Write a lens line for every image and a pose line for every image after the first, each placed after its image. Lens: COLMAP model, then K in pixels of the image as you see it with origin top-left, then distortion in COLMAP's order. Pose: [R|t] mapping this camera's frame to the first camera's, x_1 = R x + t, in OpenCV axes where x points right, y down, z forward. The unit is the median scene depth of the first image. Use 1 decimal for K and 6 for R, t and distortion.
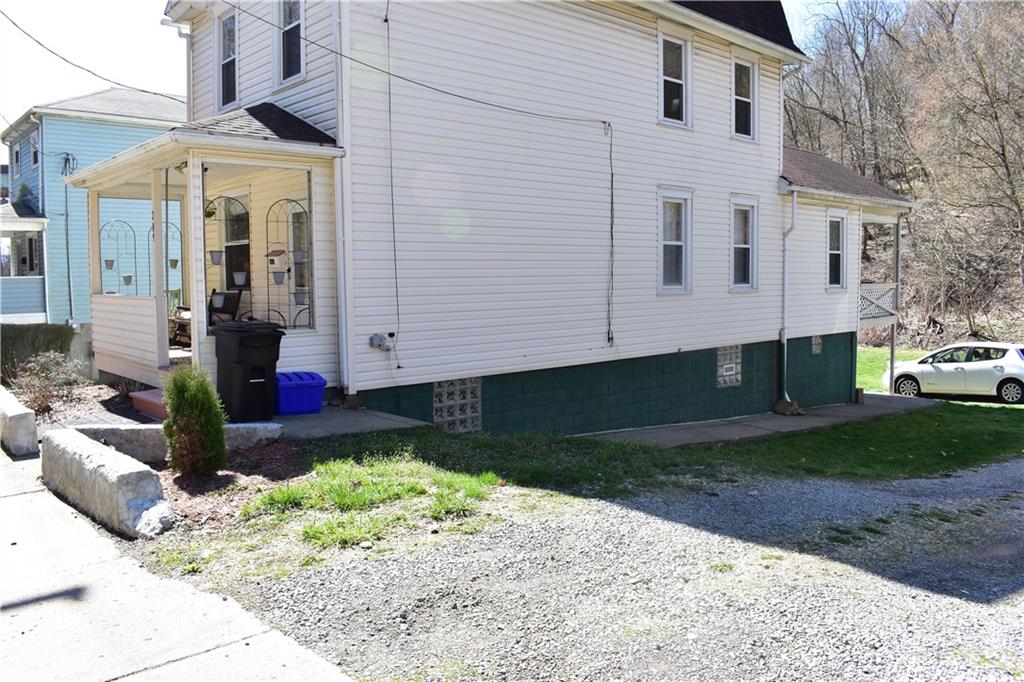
lens RADIAL K [[793.6, 0, 512.0], [0, 793.6, 341.0], [0, 0, 1]] dist [-0.102023, 0.021373]
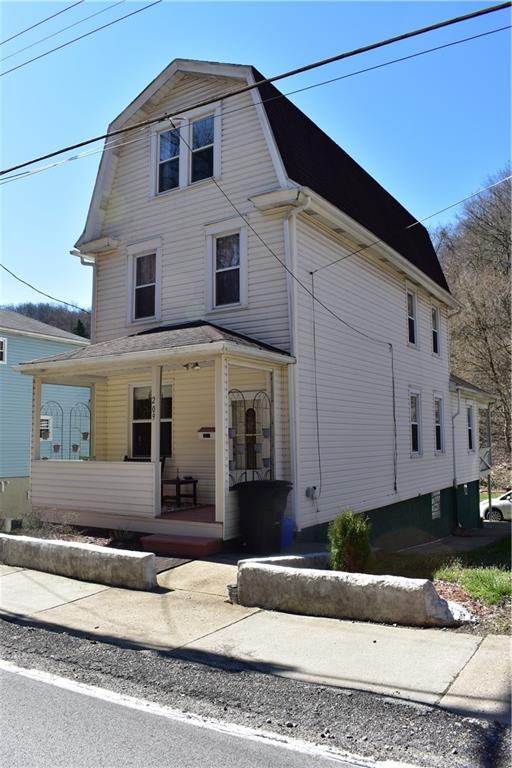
lens RADIAL K [[595.2, 0, 256.0], [0, 595.2, 384.0], [0, 0, 1]] dist [-0.102023, 0.021373]
pose [[0.964385, 0.024086, 0.263403, -0.428864], [0.024502, 0.983428, -0.179634, -0.002313], [-0.263364, 0.179690, 0.947814, -0.006423]]
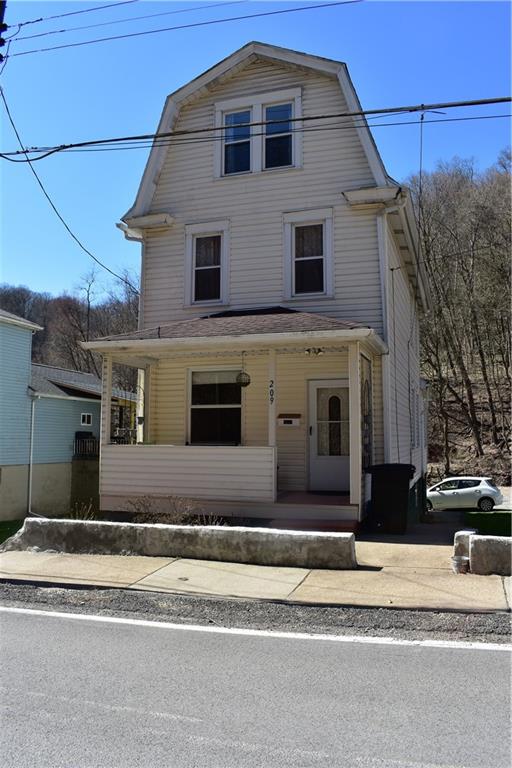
lens RADIAL K [[595.2, 0, 256.0], [0, 595.2, 384.0], [0, 0, 1]] dist [-0.102023, 0.021373]
pose [[0.870001, 0.056705, 0.489778, -0.746297], [0.030255, 0.985353, -0.167824, 0.004578], [-0.492120, 0.160825, 0.855543, 0.118742]]
